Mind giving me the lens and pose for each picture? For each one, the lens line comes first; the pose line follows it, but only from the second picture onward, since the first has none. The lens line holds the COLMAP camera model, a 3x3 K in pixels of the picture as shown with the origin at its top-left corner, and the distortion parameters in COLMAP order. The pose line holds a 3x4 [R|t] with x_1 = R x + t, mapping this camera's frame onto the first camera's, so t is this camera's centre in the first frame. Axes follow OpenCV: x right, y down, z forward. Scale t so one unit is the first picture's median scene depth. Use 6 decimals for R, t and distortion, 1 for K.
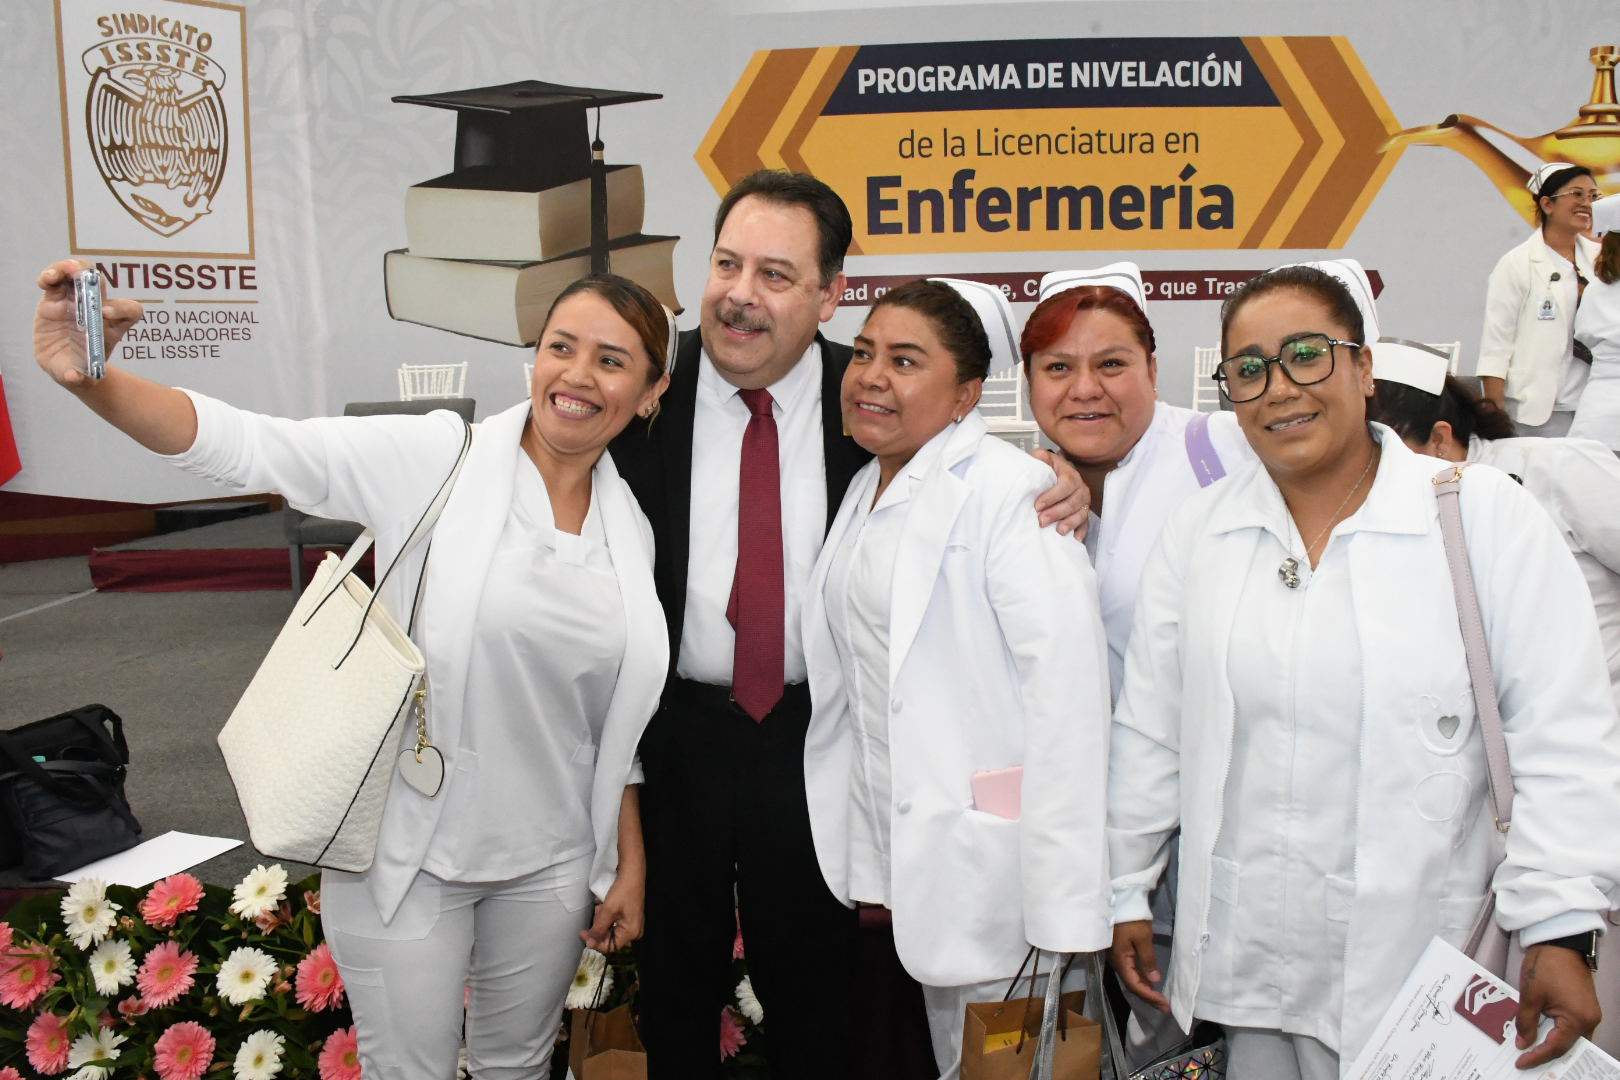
lens RADIAL K [[1264.0, 0, 809.3], [0, 1264.0, 549.1], [0, 0, 1]] dist [-0.156297, 0.111374]
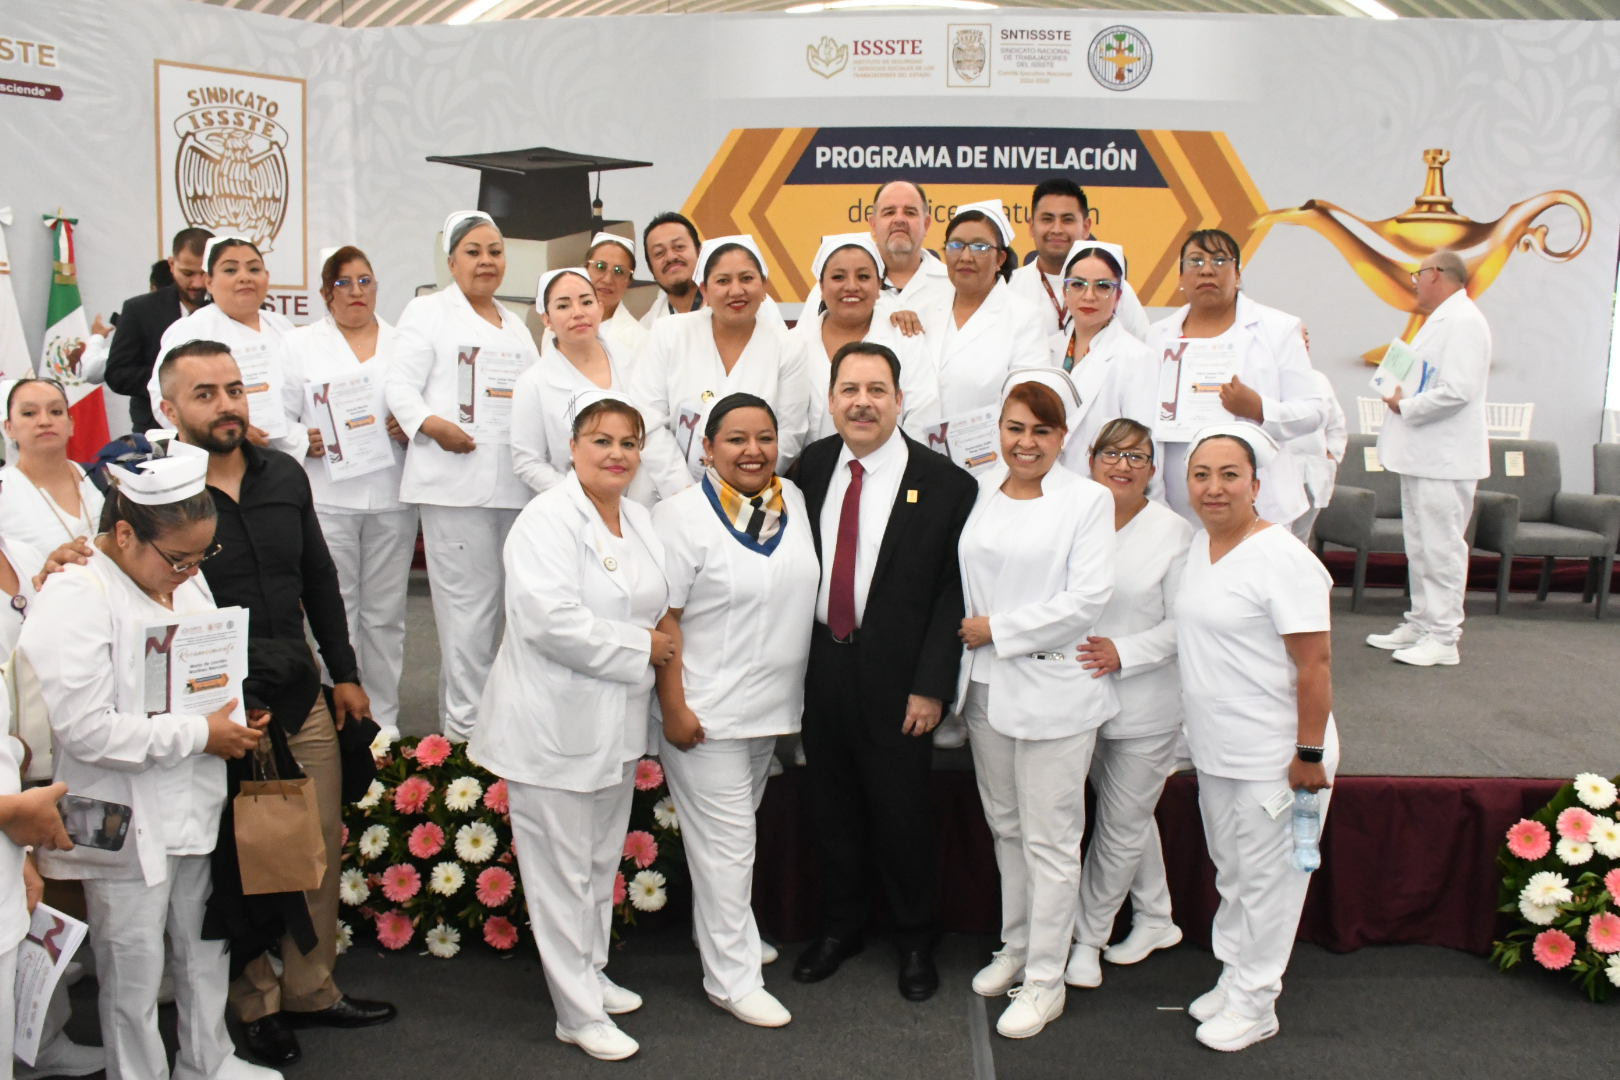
lens RADIAL K [[1243.4, 0, 809.8], [0, 1243.4, 547.7], [0, 0, 1]] dist [-0.155838, 0.096613]
pose [[0.999570, 0.028571, 0.006558, 0.036651], [-0.028601, 0.999581, 0.004555, -0.005566], [-0.006425, -0.004740, 0.999968, -0.187434]]
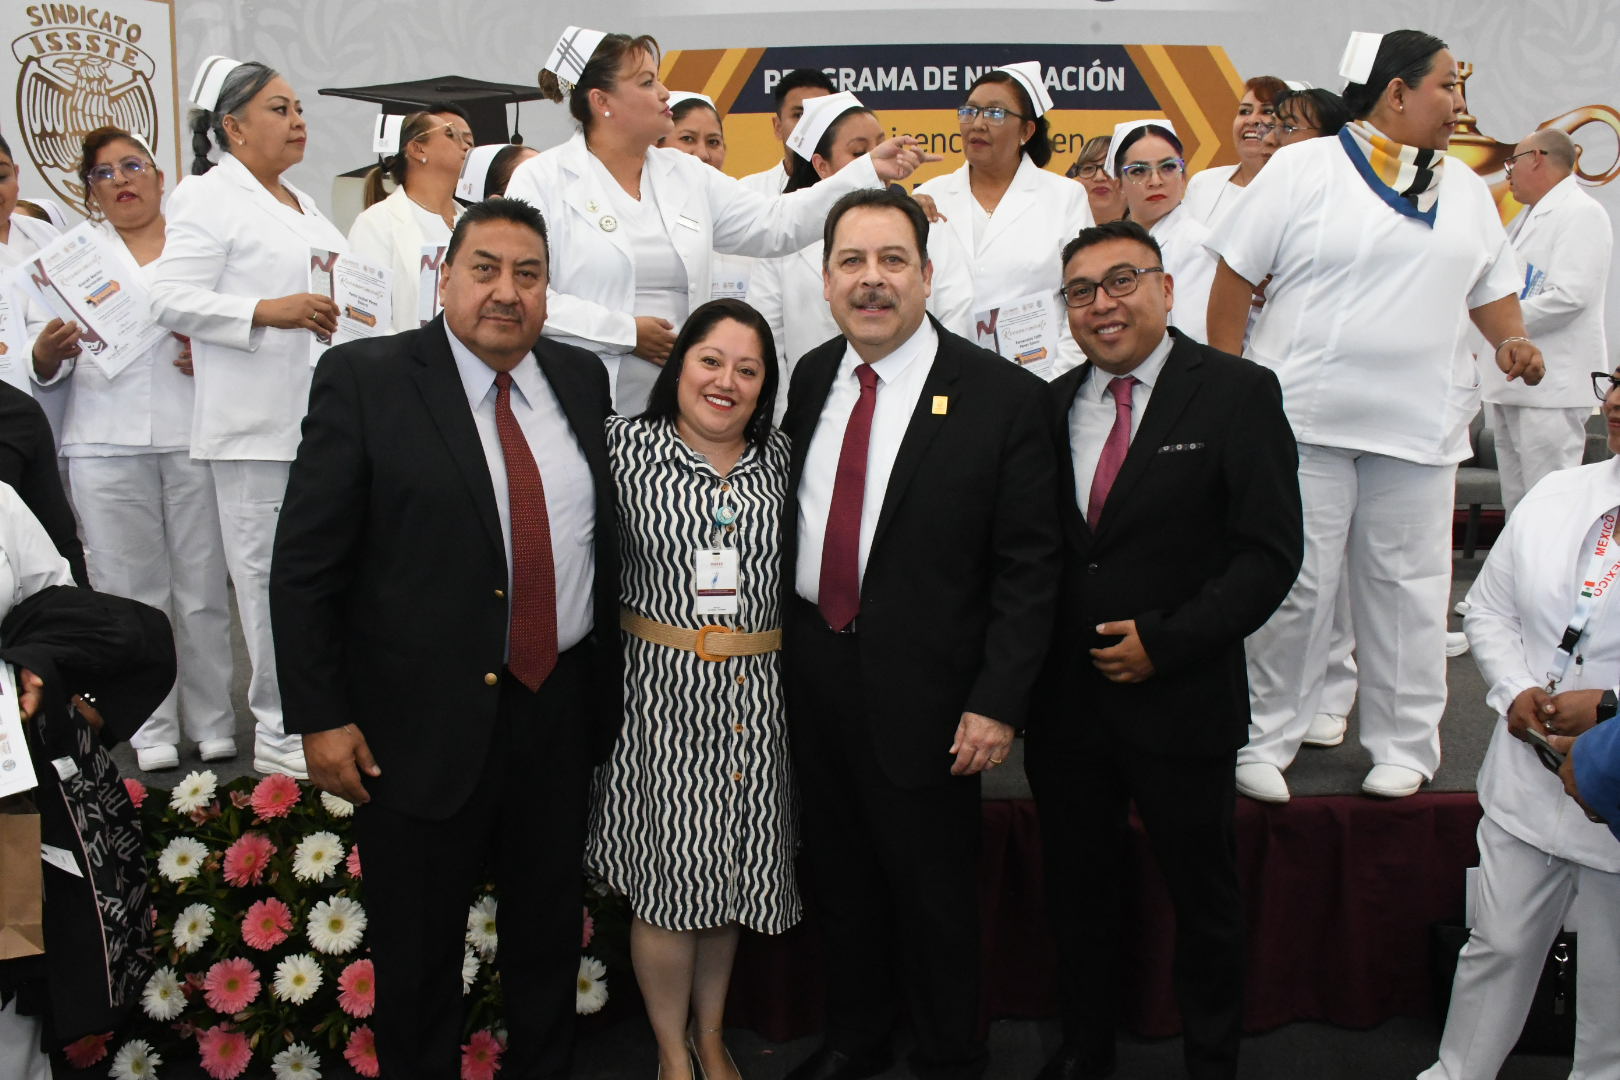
lens RADIAL K [[1264.0, 0, 809.3], [0, 1264.0, 549.1], [0, 0, 1]] dist [-0.156297, 0.111374]
pose [[0.998785, 0.001753, 0.049243, 0.026914], [-0.002482, 0.999888, 0.014753, 0.005467], [-0.049212, -0.014858, 0.998678, -0.063237]]
